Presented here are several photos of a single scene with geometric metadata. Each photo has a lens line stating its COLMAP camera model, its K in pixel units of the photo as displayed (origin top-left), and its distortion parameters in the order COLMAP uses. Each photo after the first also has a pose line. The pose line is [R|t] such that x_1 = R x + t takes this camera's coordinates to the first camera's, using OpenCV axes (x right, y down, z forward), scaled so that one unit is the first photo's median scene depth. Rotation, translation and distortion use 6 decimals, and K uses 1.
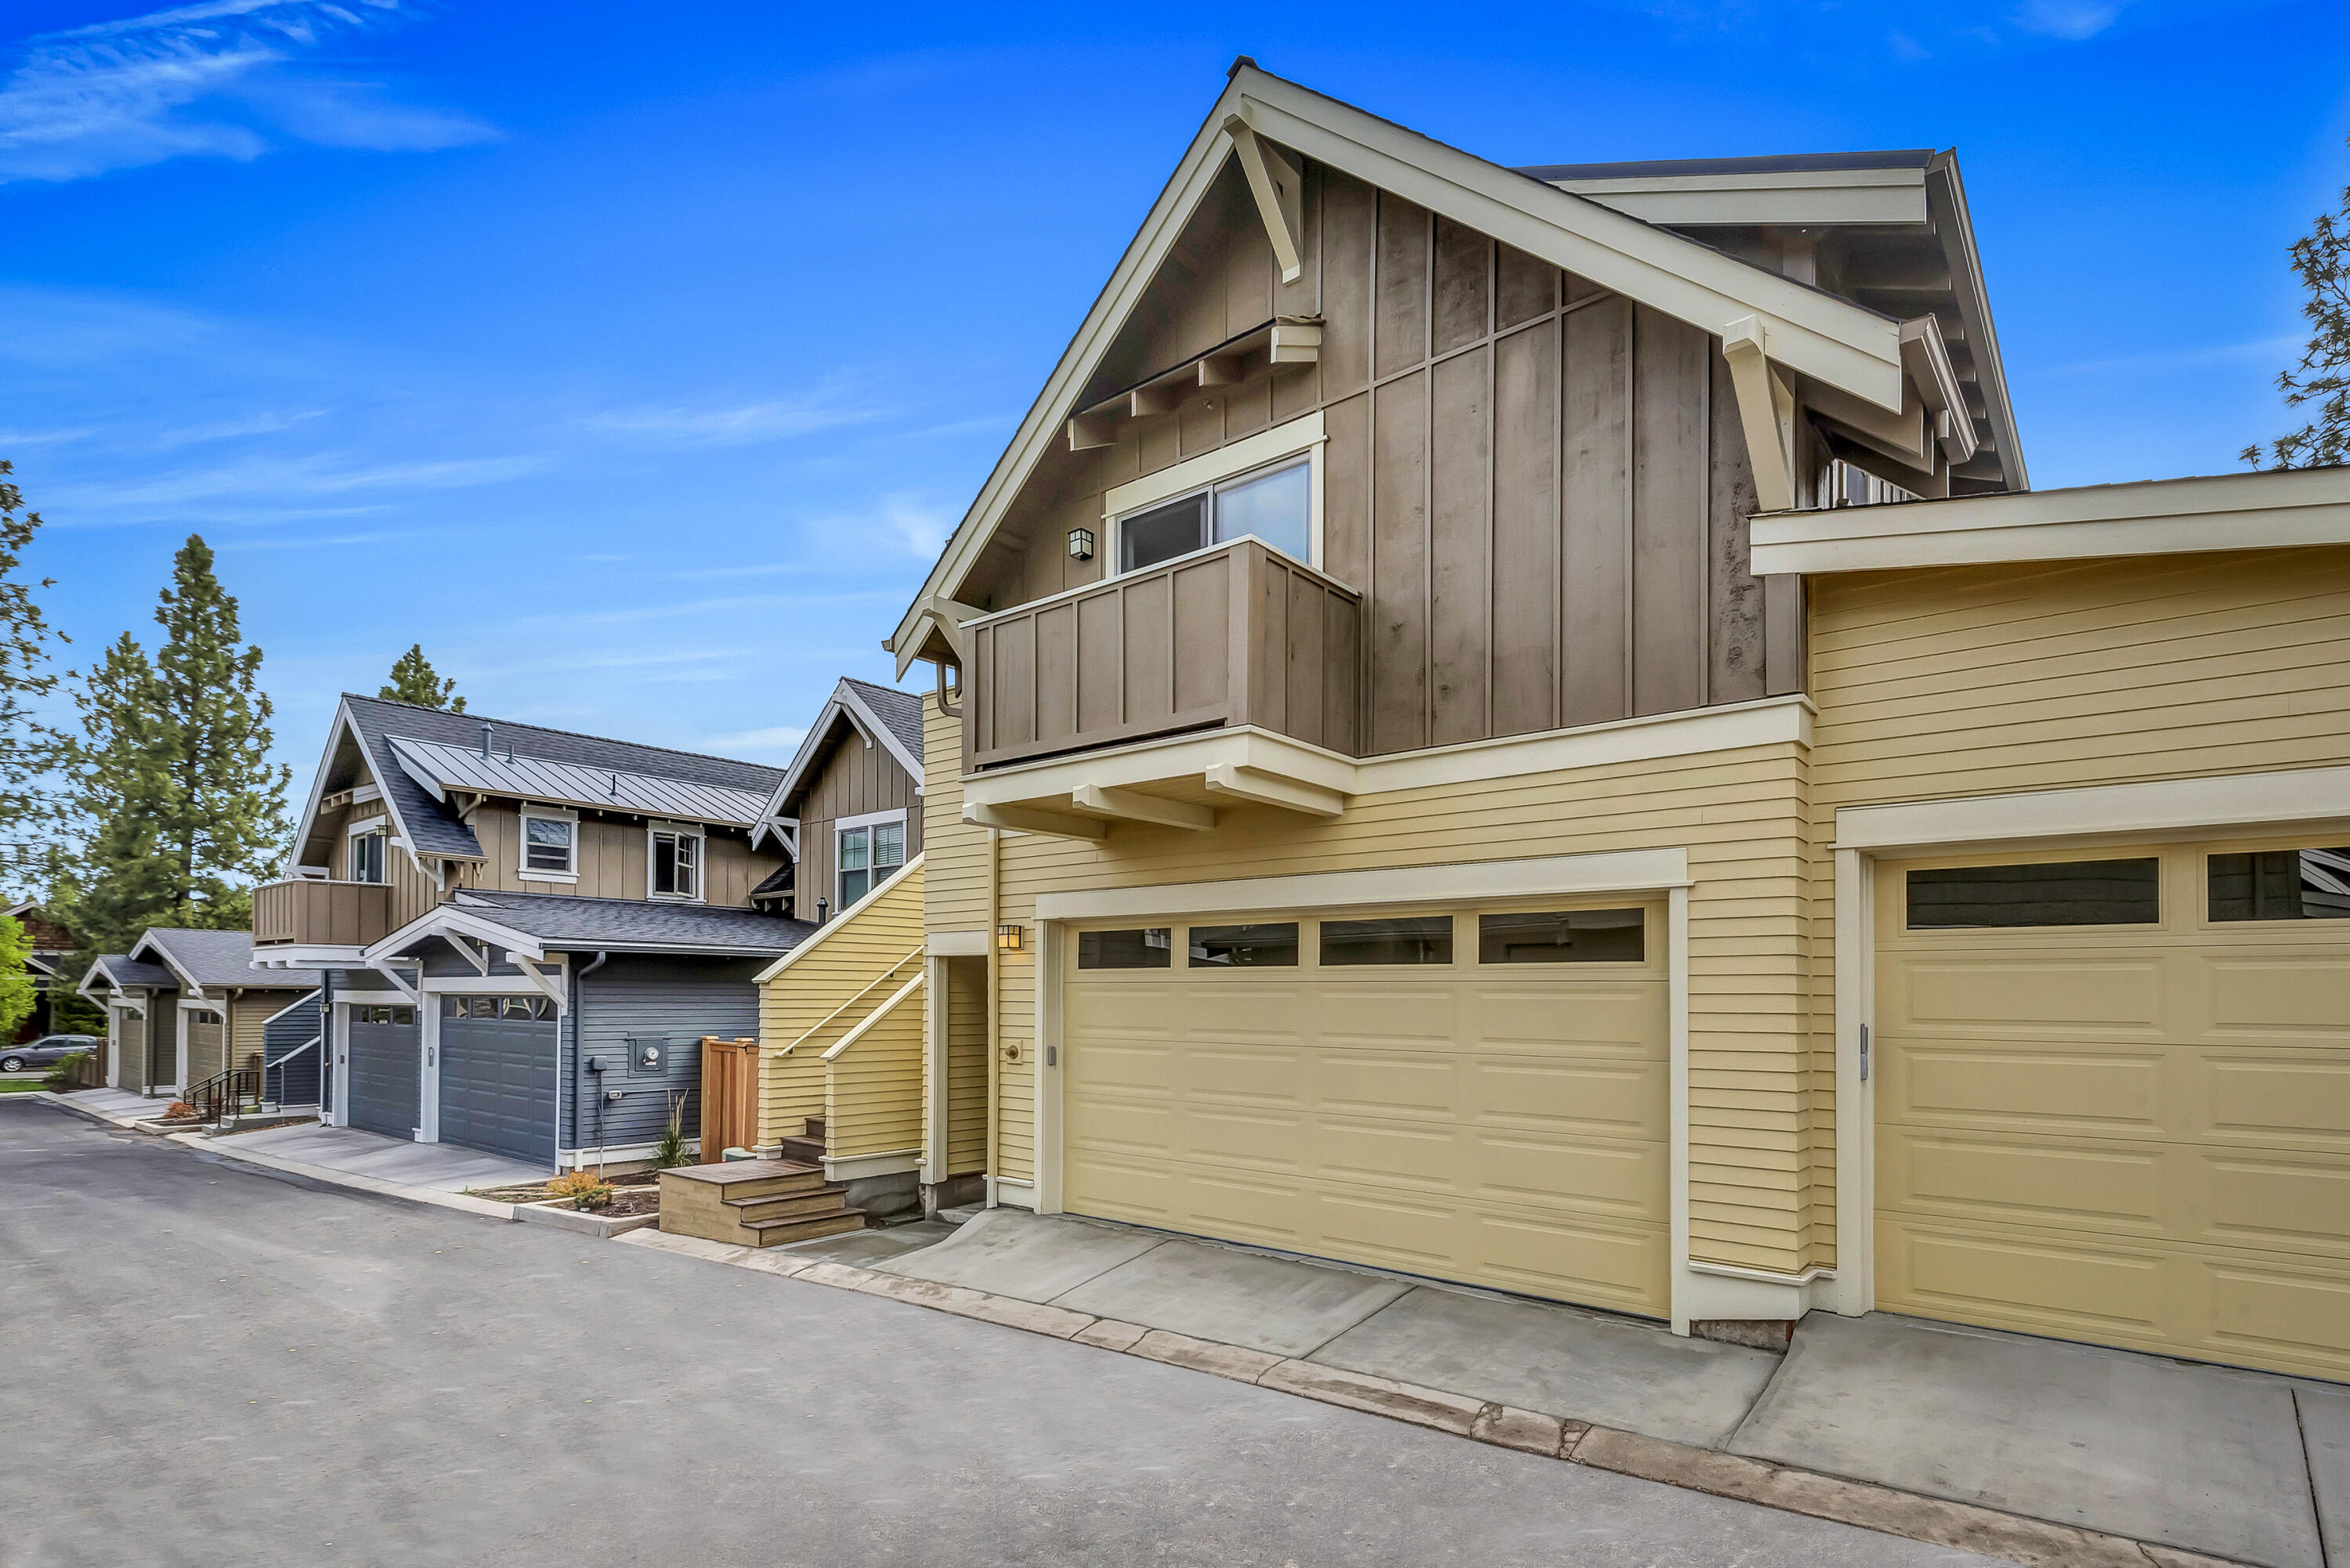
lens RADIAL K [[1112.4, 0, 1175.9], [0, 1112.4, 792.0], [0, 0, 1]] dist [-0.000098, -0.000696]
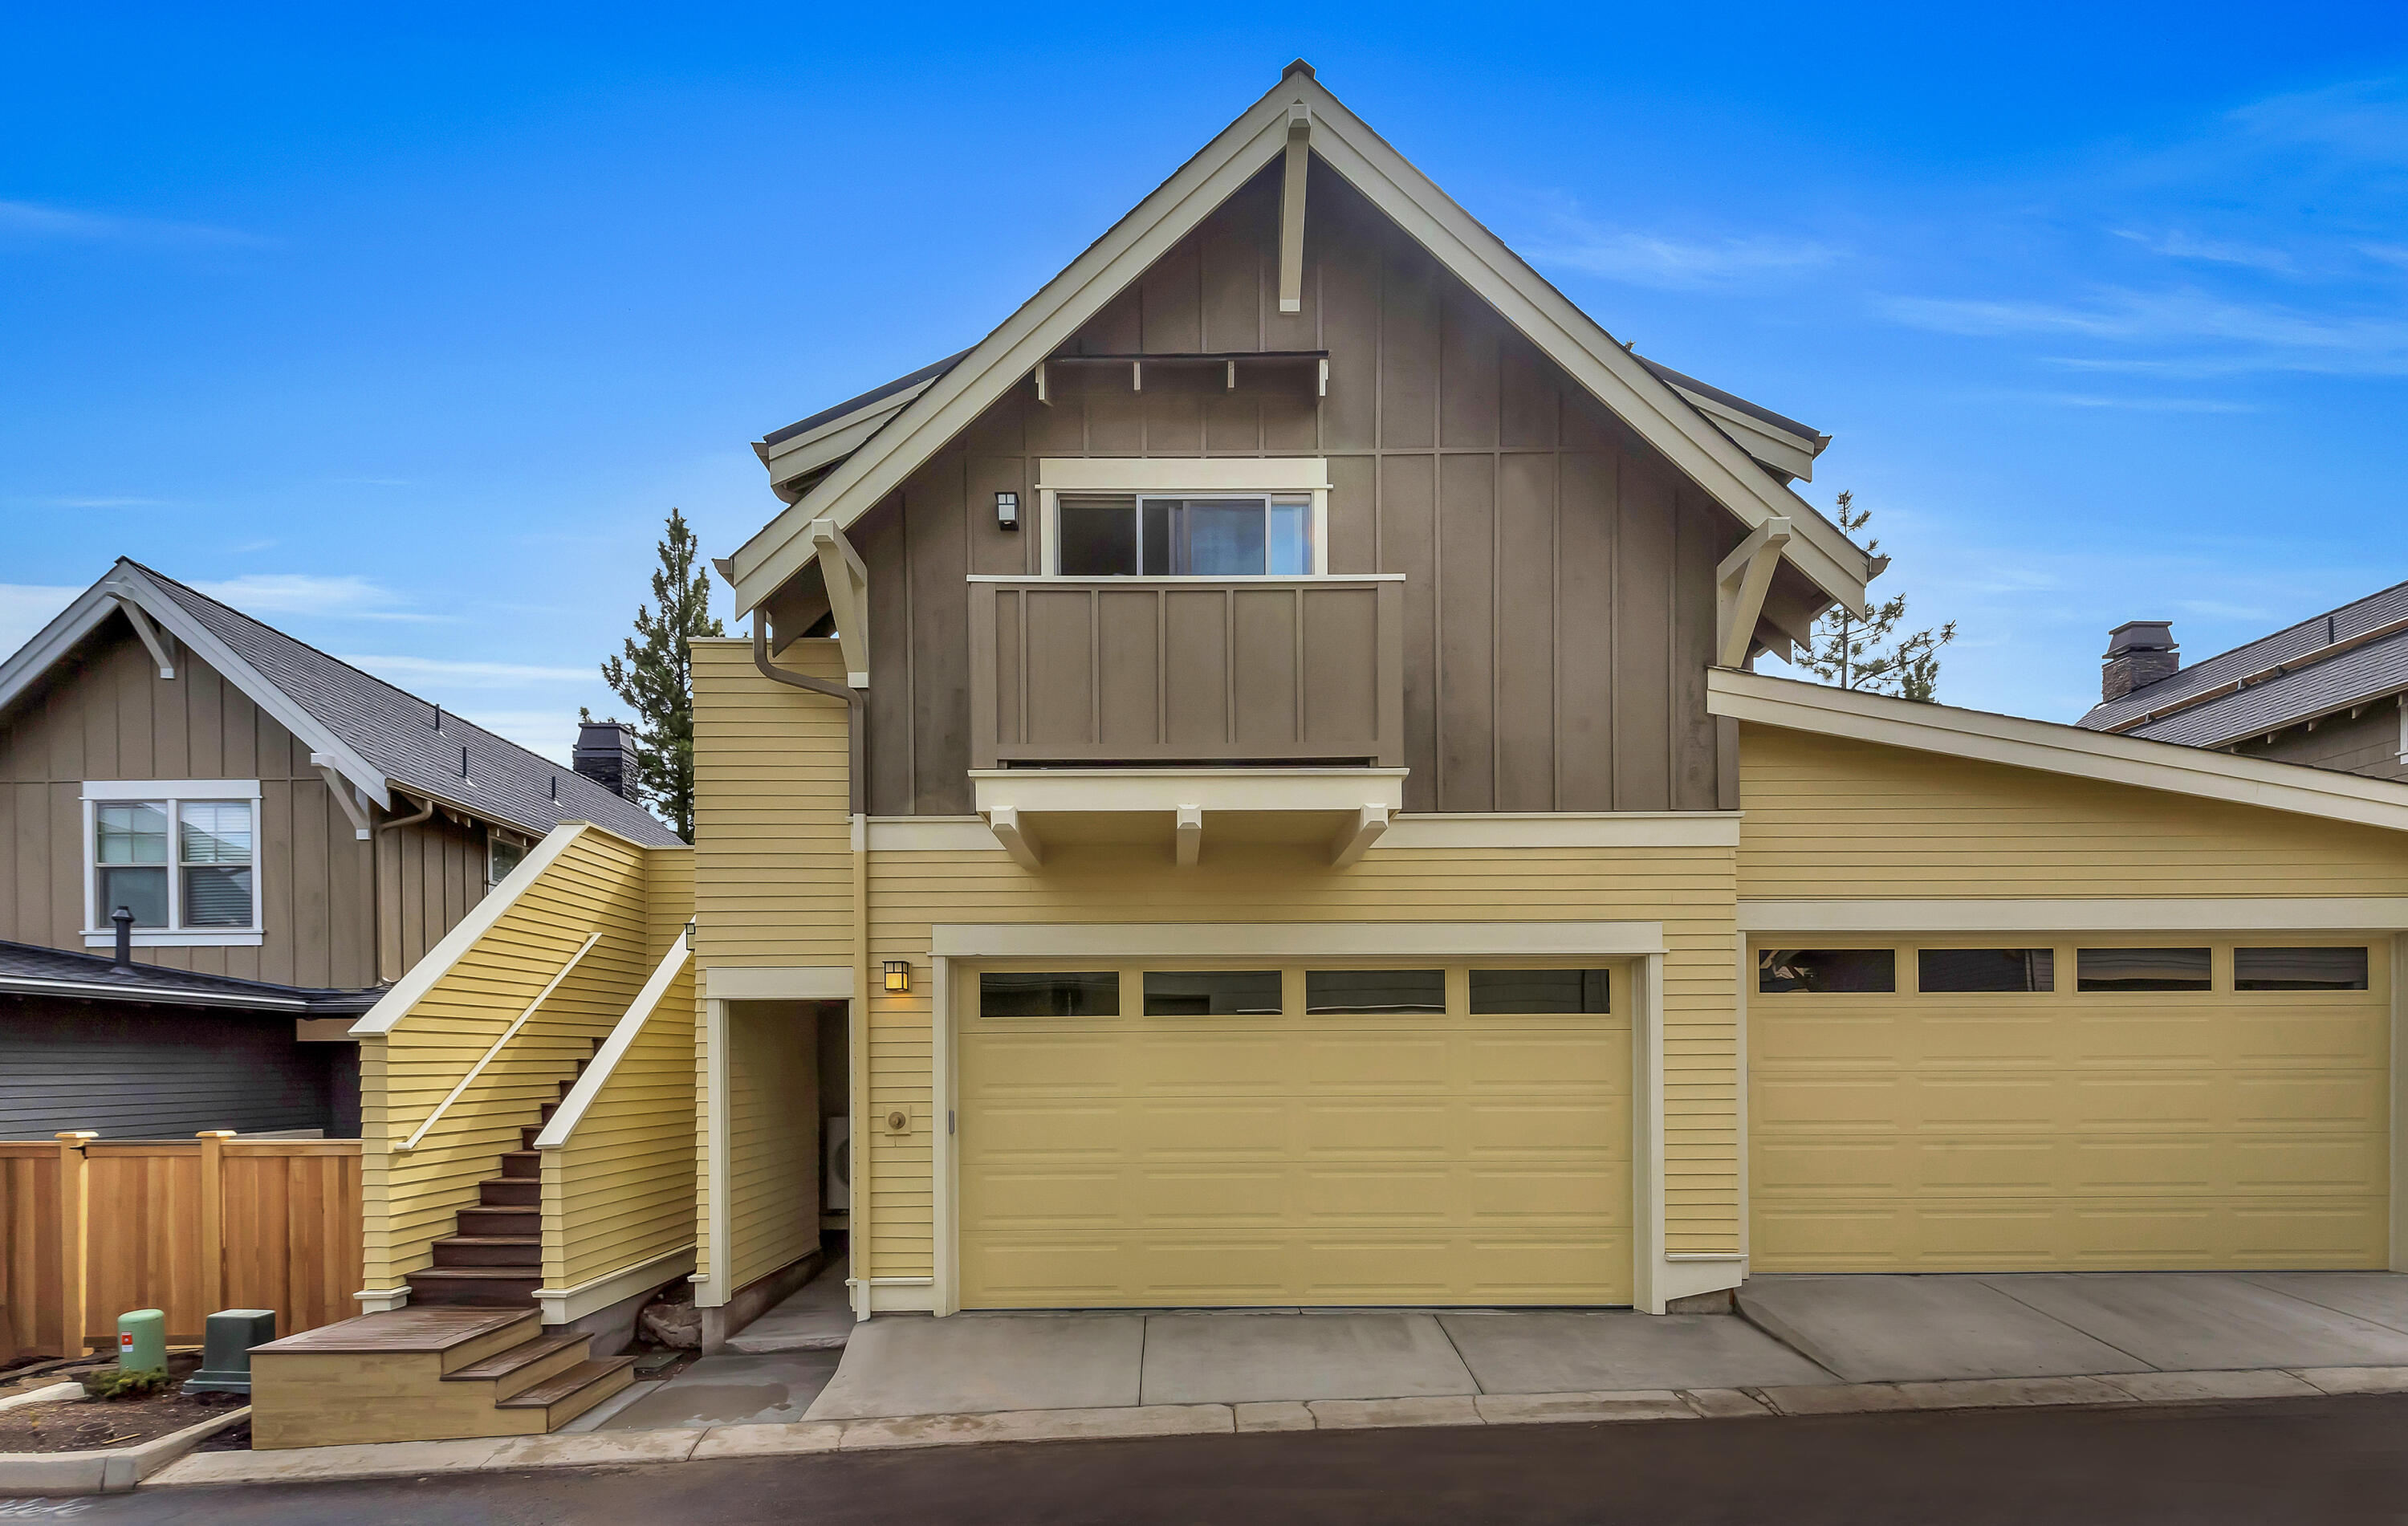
lens RADIAL K [[1155.8, 0, 1203.5], [0, 1155.8, 865.2], [0, 0, 1]] dist [0.011082, -0.000382]
pose [[0.764791, 0.093696, 0.637429, -0.569470], [-0.105081, 0.994261, -0.020070, 0.049839], [-0.635652, -0.051633, 0.770247, 0.251624]]
